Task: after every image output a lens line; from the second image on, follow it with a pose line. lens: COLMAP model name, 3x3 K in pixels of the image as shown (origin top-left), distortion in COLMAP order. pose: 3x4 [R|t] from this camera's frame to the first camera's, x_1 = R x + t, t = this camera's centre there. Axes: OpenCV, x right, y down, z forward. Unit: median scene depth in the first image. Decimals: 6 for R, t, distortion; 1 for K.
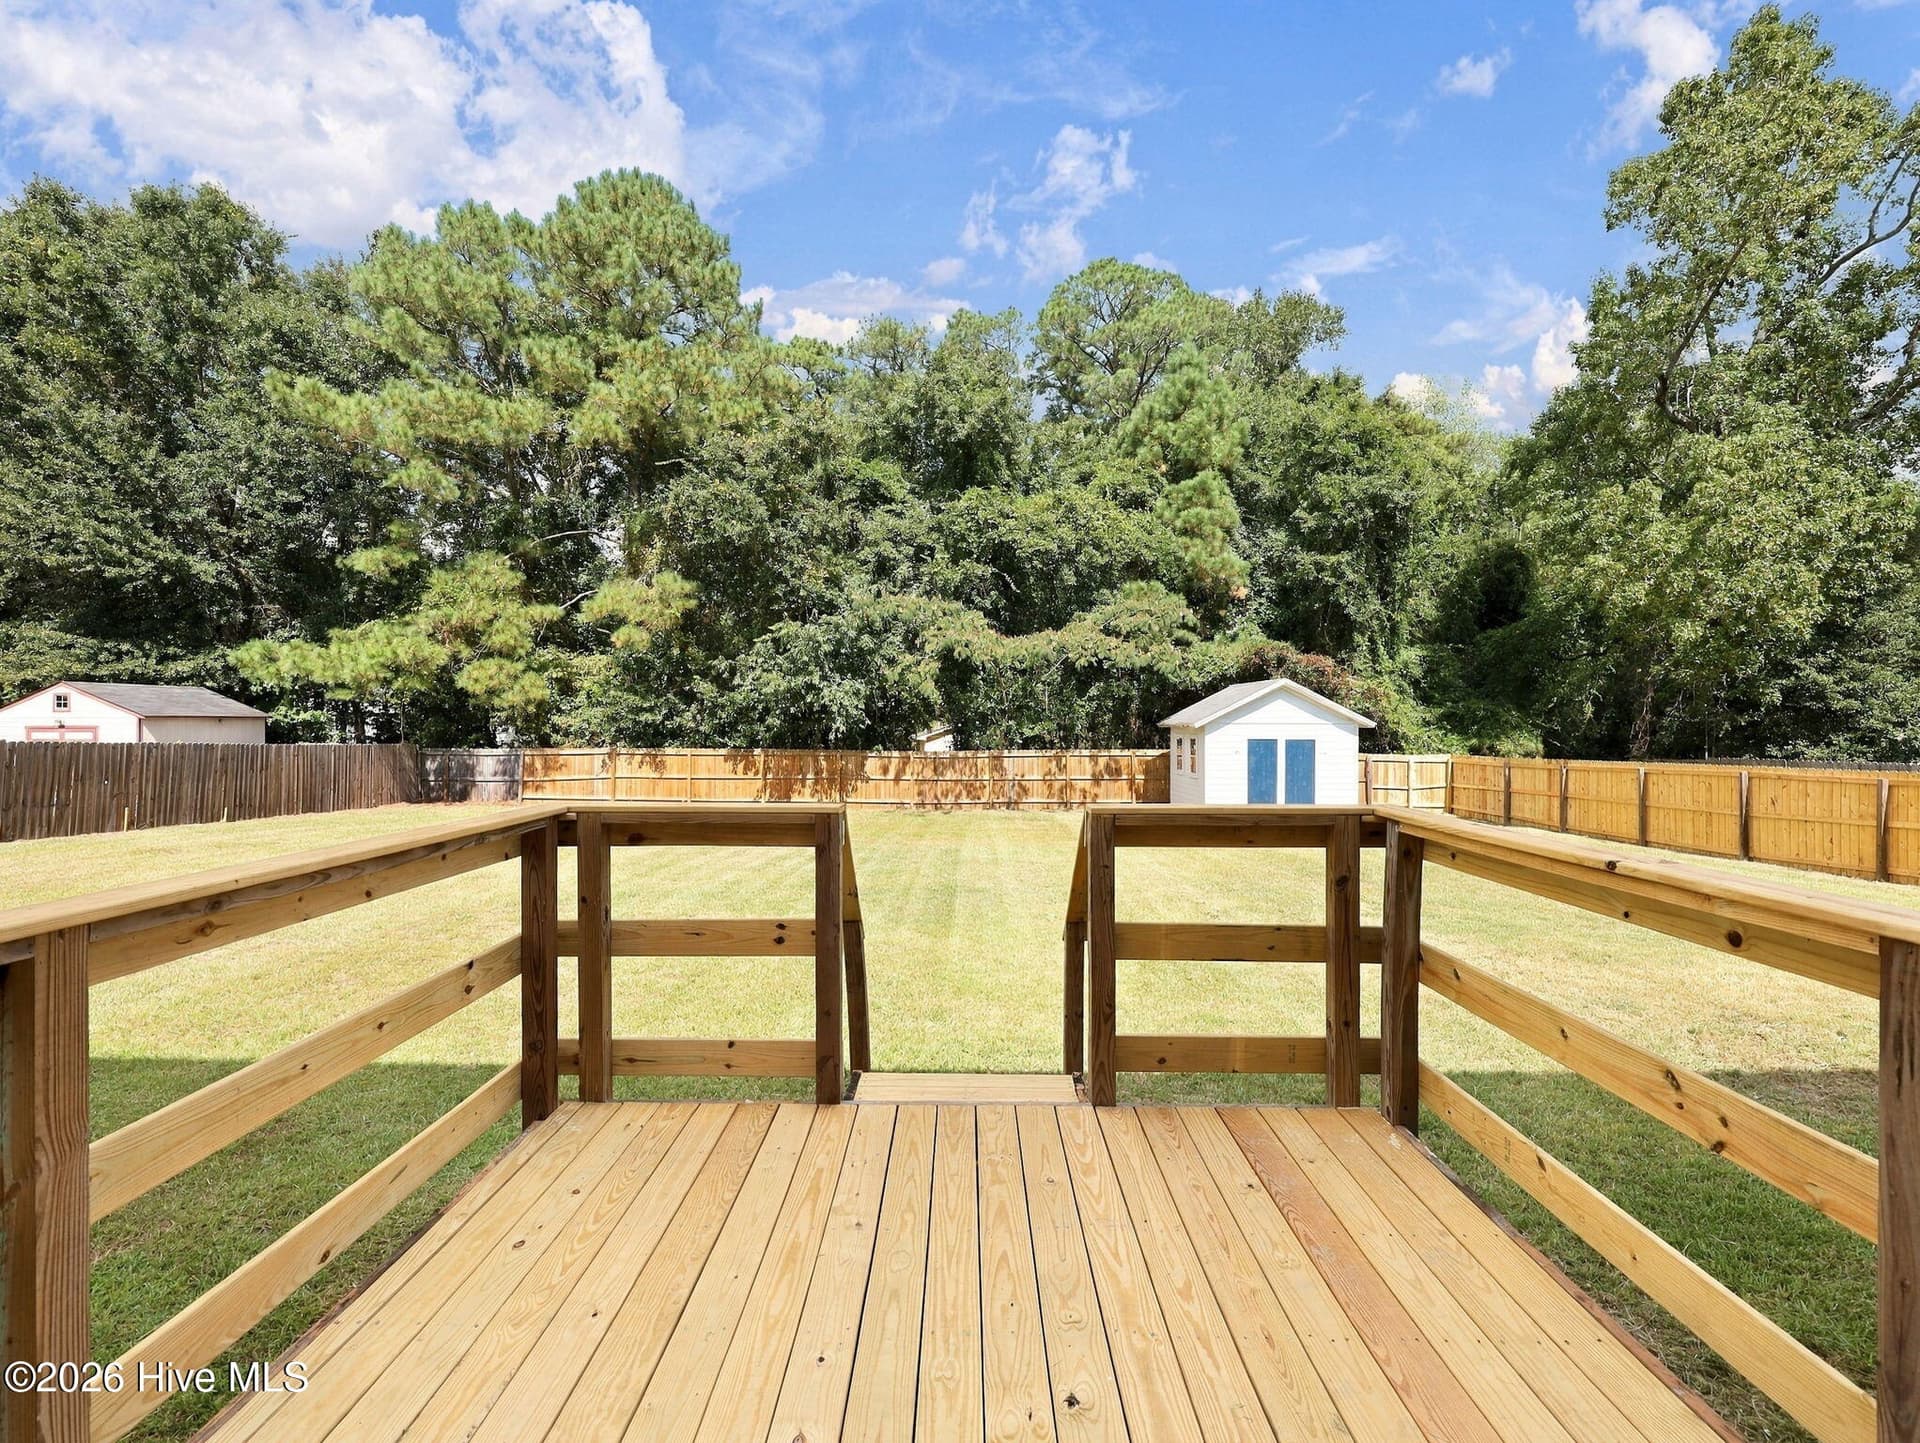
lens RADIAL K [[875.9, 0, 960.0], [0, 875.9, 721.5], [0, 0, 1]] dist [-0.000146, 0.000243]
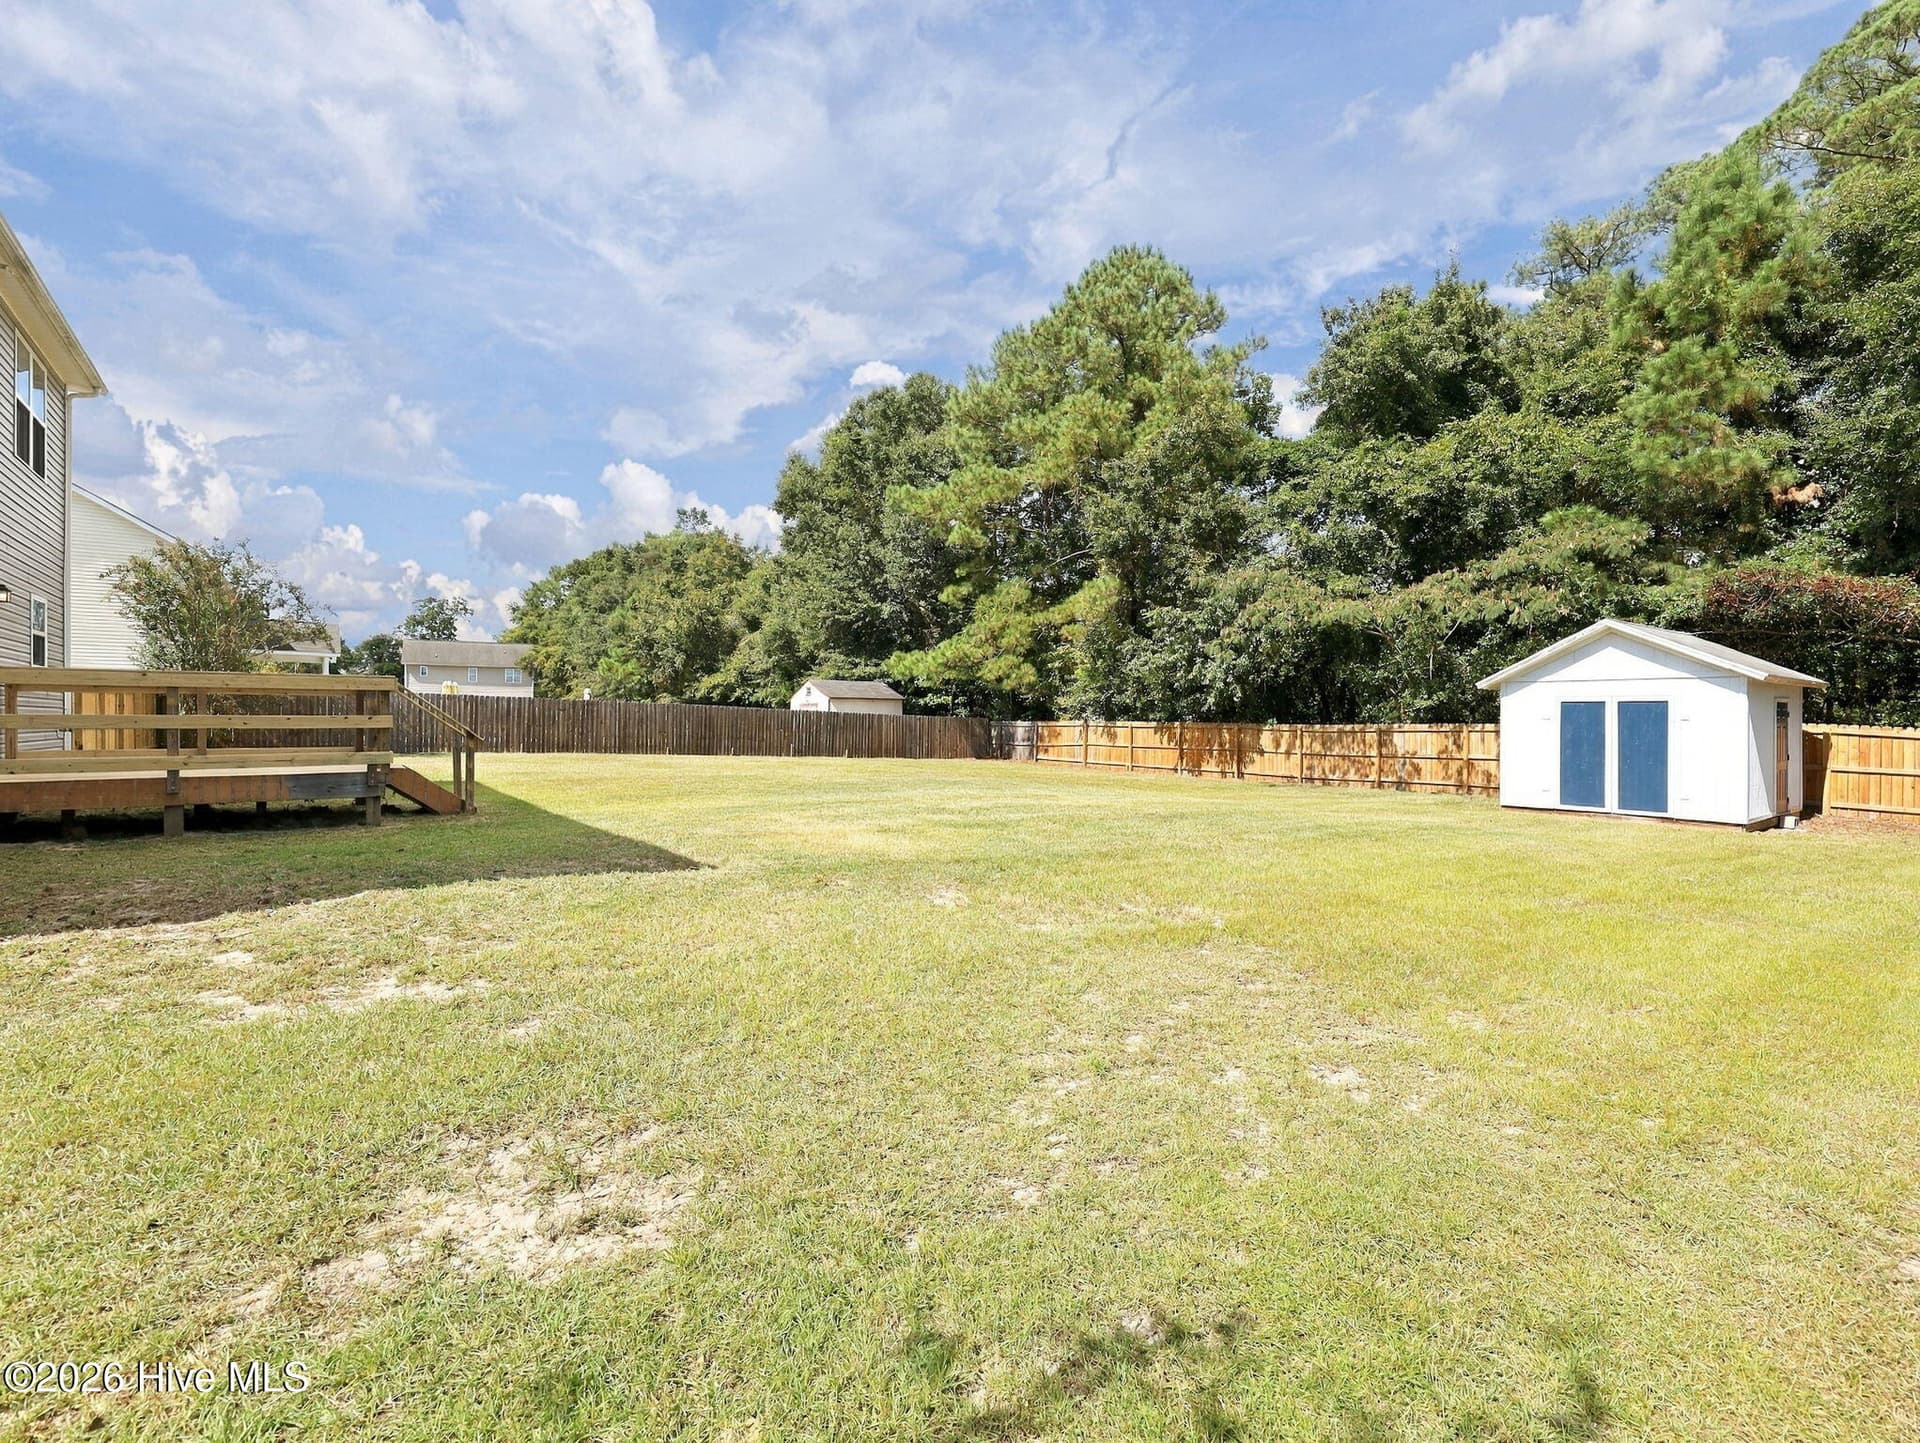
lens RADIAL K [[875.9, 0, 960.0], [0, 875.9, 721.5], [0, 0, 1]] dist [-0.000146, 0.000243]
pose [[0.597411, 0.001635, -0.801933, 0.507519], [-0.000846, 0.999999, 0.001409, 0.029214], [0.801934, -0.000163, 0.597412, 0.102006]]
